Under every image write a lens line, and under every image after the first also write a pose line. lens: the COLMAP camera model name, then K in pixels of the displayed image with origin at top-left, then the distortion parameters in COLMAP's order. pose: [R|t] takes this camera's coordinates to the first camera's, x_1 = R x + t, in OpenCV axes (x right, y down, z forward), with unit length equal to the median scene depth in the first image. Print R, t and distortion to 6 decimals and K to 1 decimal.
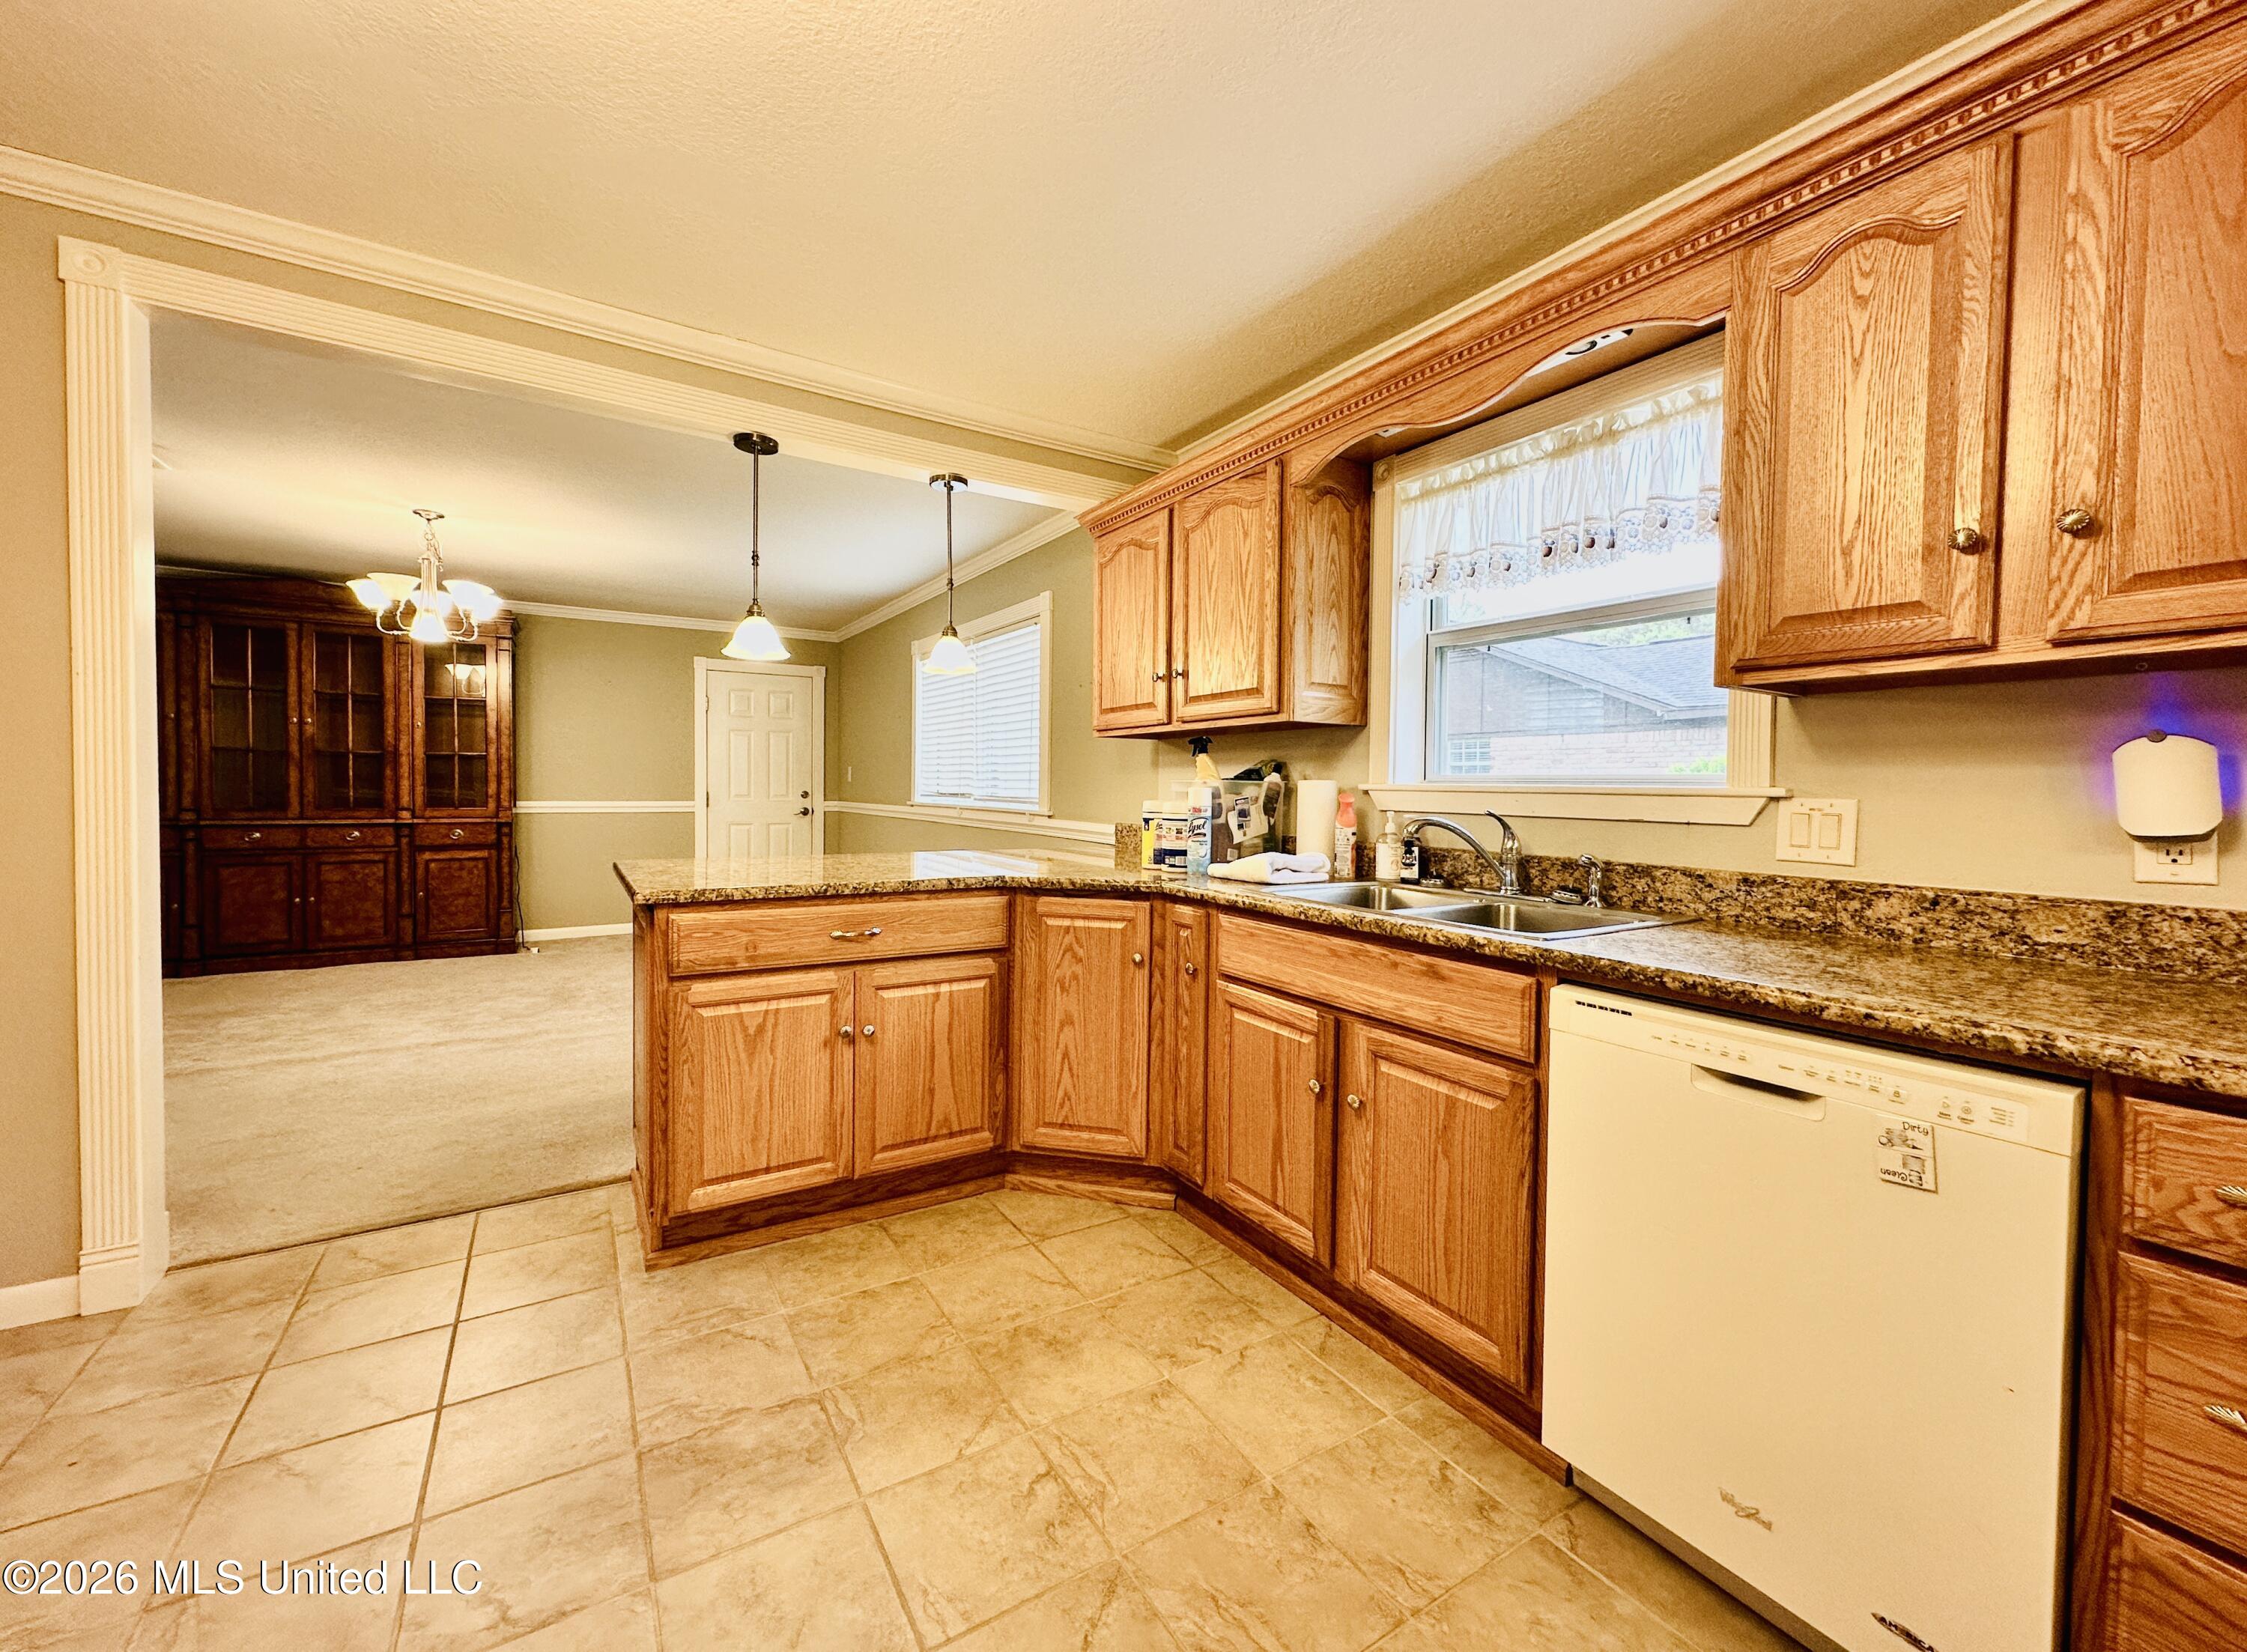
lens RADIAL K [[890.4, 0, 1121.8], [0, 890.4, 812.7], [0, 0, 1]] dist [0.002252, 0.000110]
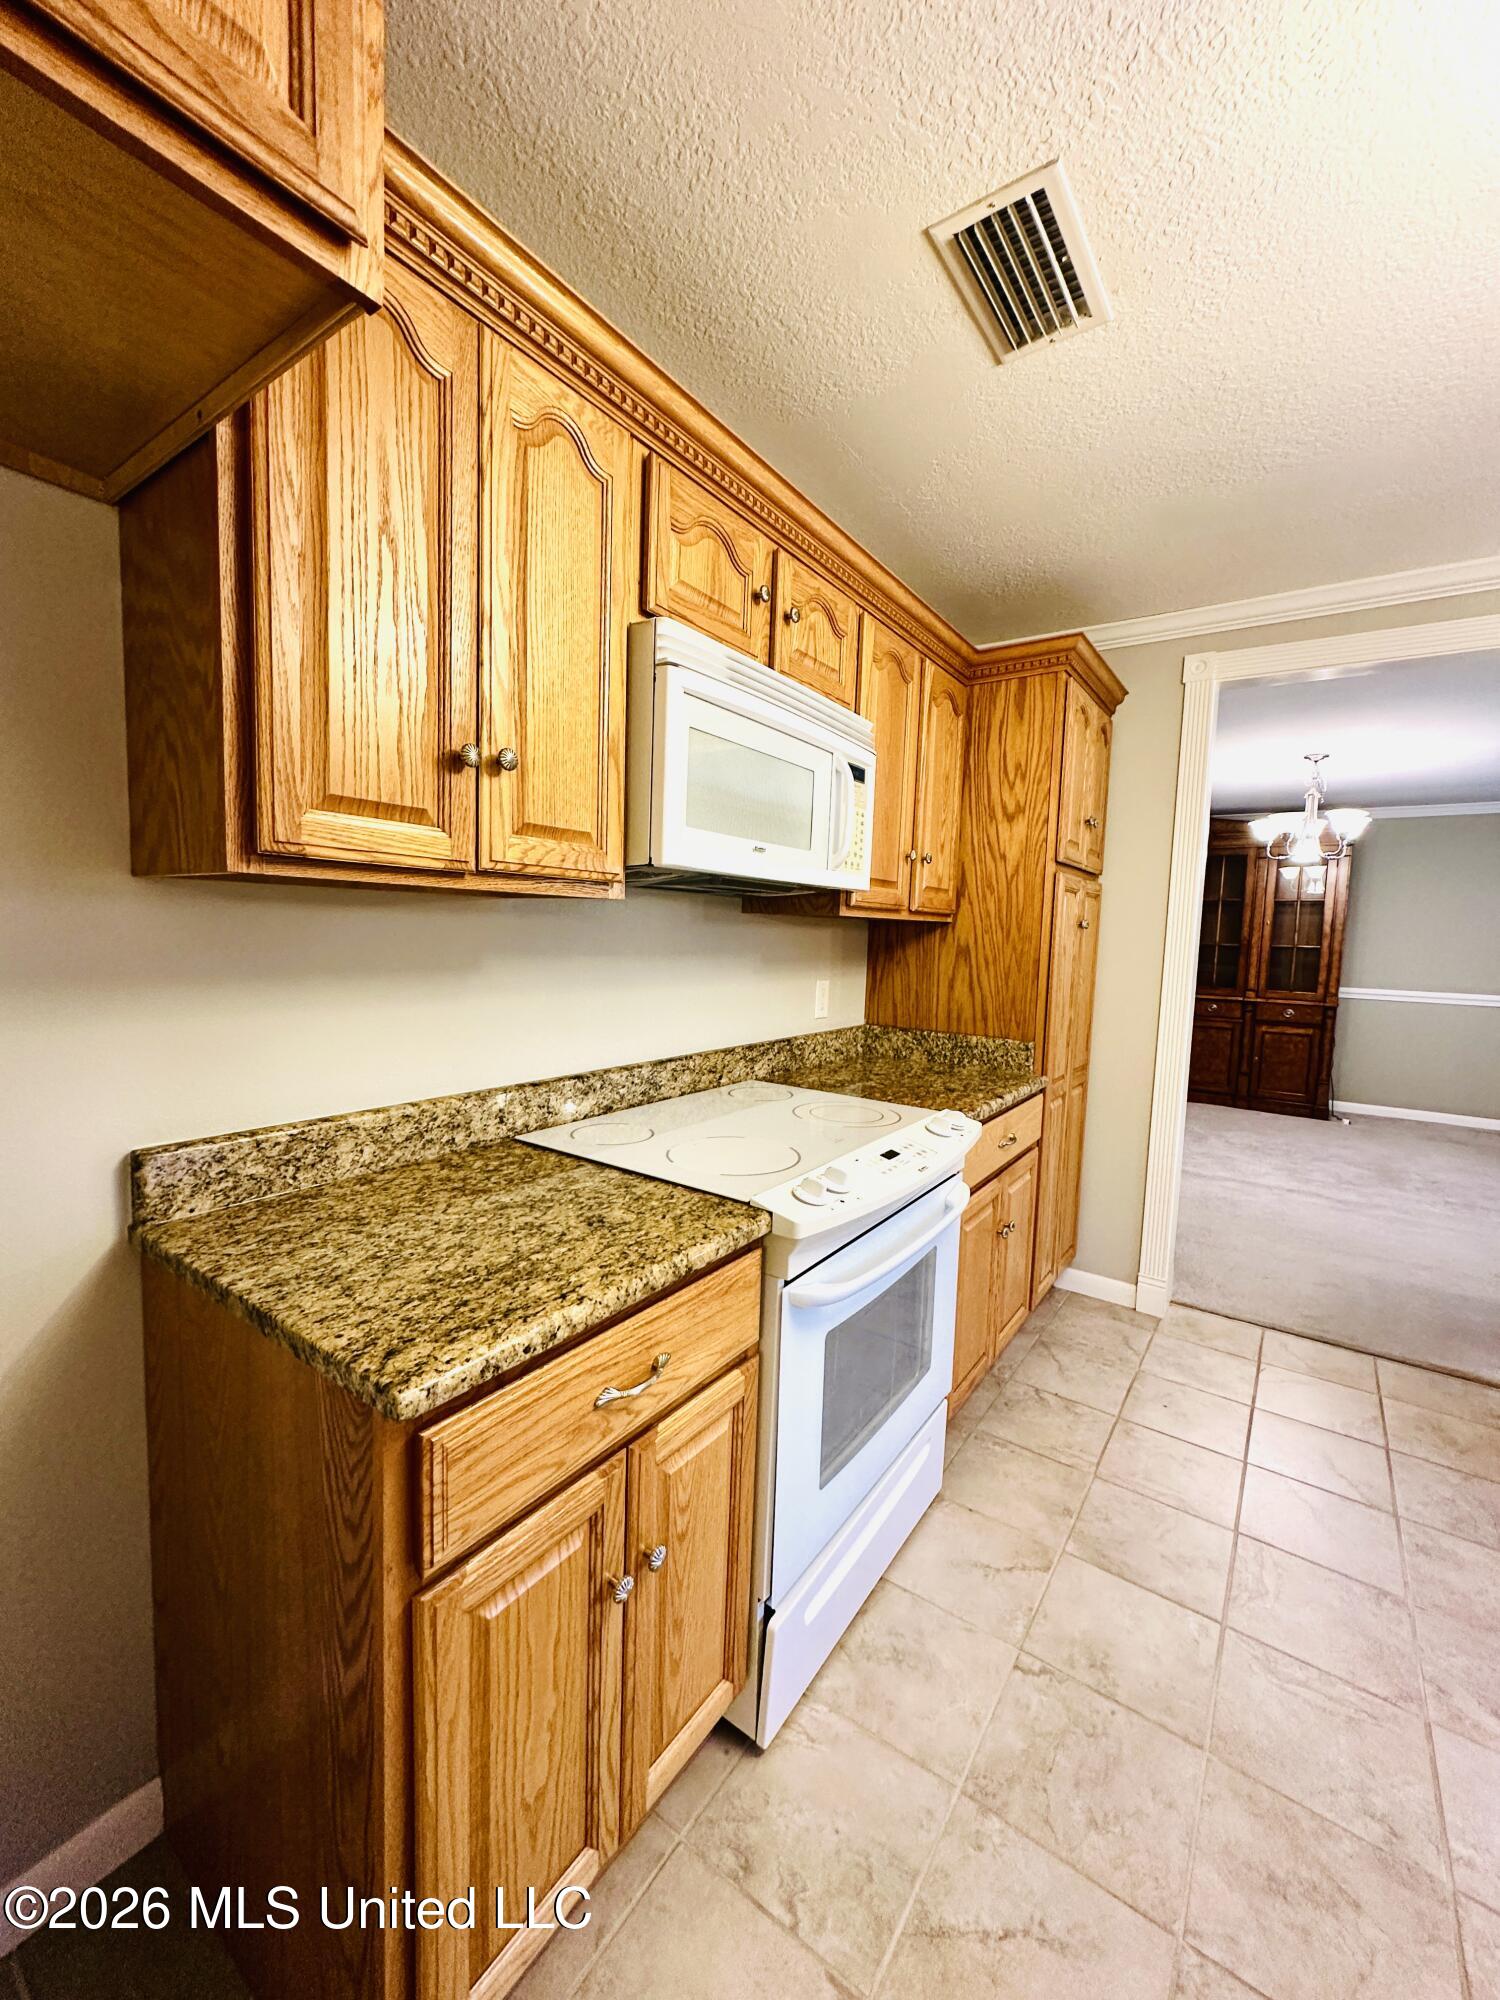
lens RADIAL K [[792.6, 0, 746.5], [0, 792.6, 999.8], [0, 0, 1]] dist [0.002252, 0.000110]
pose [[0.384368, 0.079917, -0.919714, -0.043627], [-0.050563, 0.996573, 0.065465, -0.027795], [0.921794, 0.021341, 0.387091, -0.094170]]
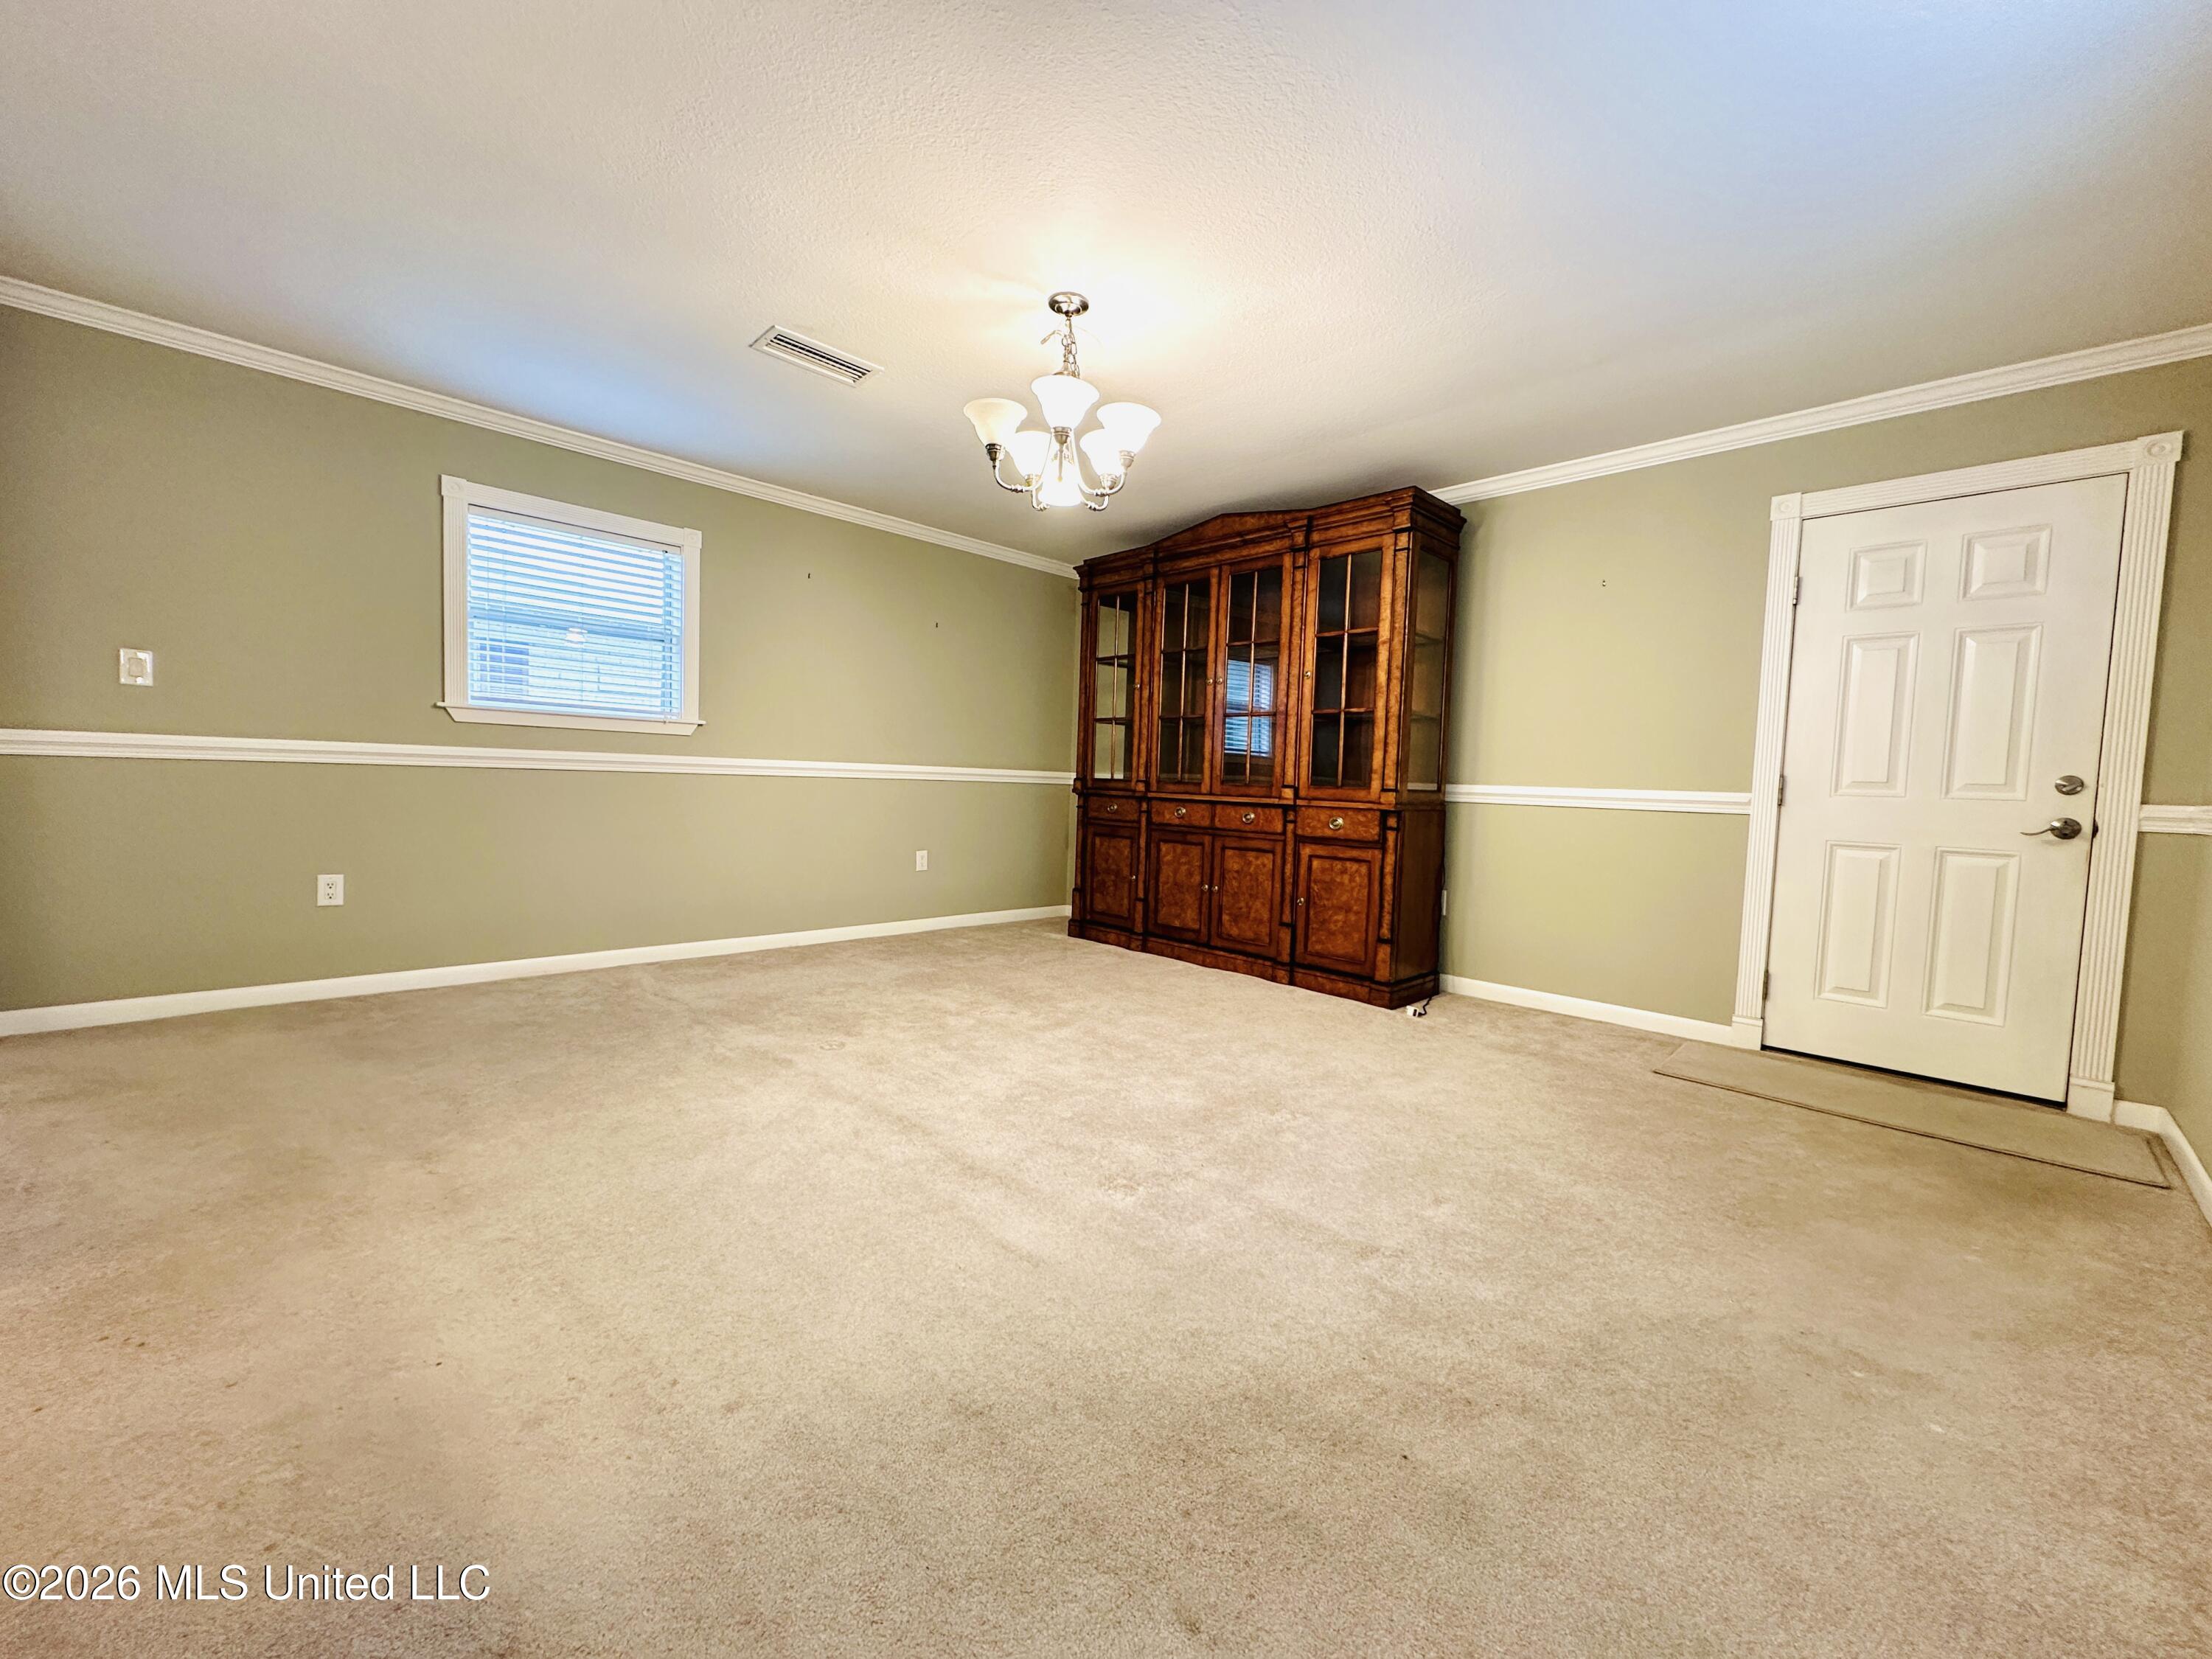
lens RADIAL K [[876.6, 0, 1101.3], [0, 876.6, 826.8], [0, 0, 1]] dist [0.002252, 0.000110]
pose [[0.230608, 0.059098, -0.971250, -0.105394], [-0.054414, 0.997375, 0.047768, 0.003152], [0.971524, 0.041834, 0.233218, 0.666587]]
